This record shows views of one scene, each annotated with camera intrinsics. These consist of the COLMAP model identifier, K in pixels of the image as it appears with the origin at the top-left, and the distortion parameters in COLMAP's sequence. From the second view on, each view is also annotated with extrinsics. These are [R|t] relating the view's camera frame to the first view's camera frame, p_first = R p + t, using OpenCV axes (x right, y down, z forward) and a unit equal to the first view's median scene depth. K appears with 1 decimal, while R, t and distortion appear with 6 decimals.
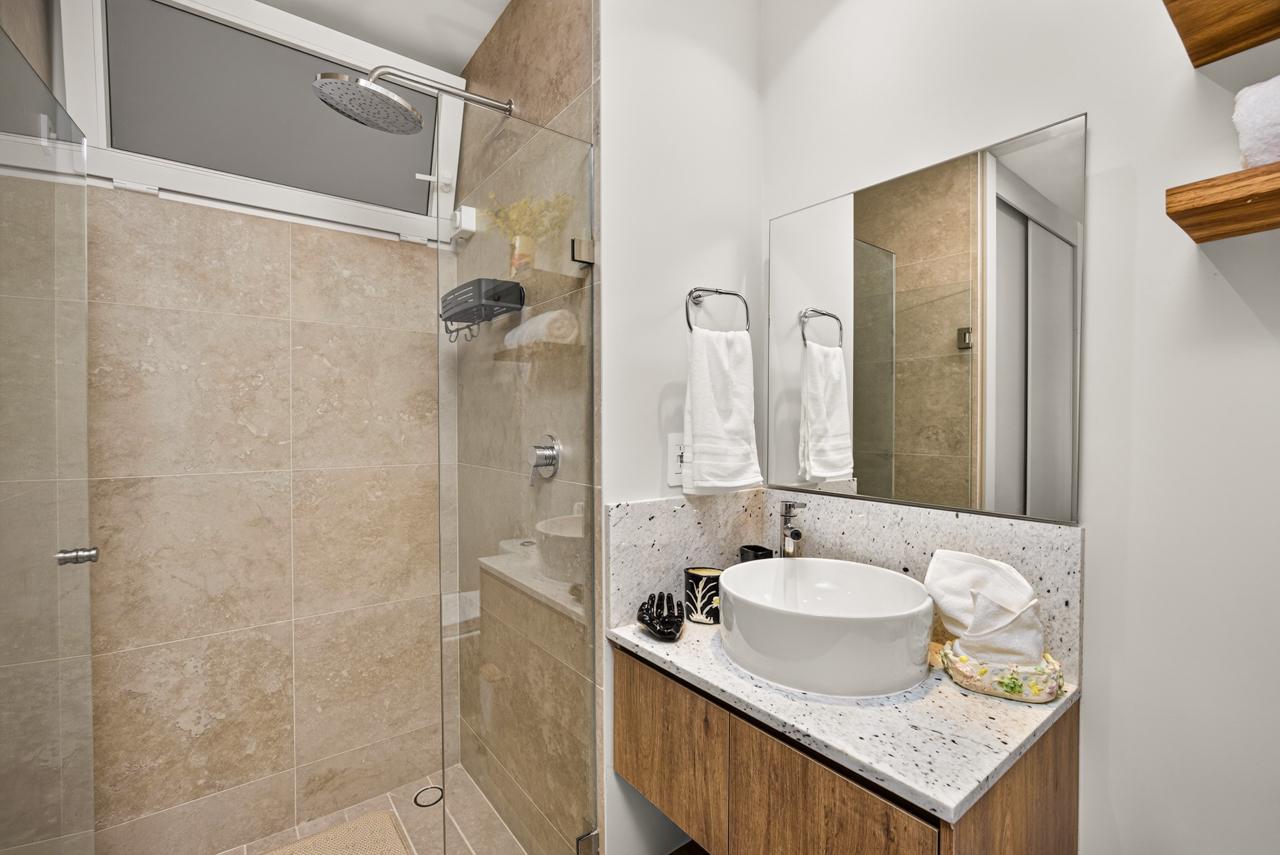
lens RADIAL K [[551.2, 0, 638.3], [0, 551.2, 432.8], [0, 0, 1]] dist [-0.011184, 0.004149]
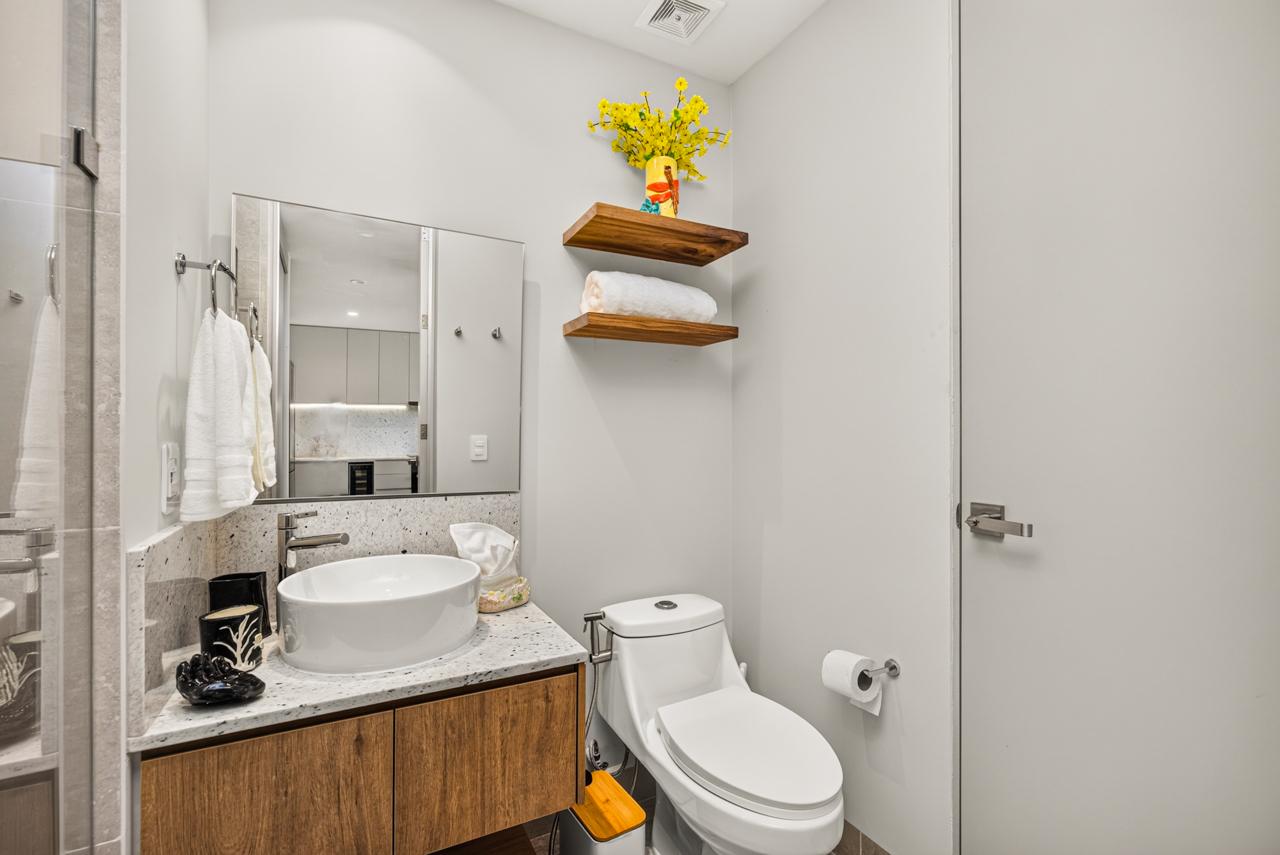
lens RADIAL K [[551.2, 0, 638.4], [0, 551.2, 425.2], [0, 0, 1]] dist [-0.011184, 0.004149]
pose [[0.173265, 0.010704, 0.984817, -0.720090], [0.010792, 0.999860, -0.012766, -0.008117], [-0.984816, 0.012840, 0.173125, 0.333920]]
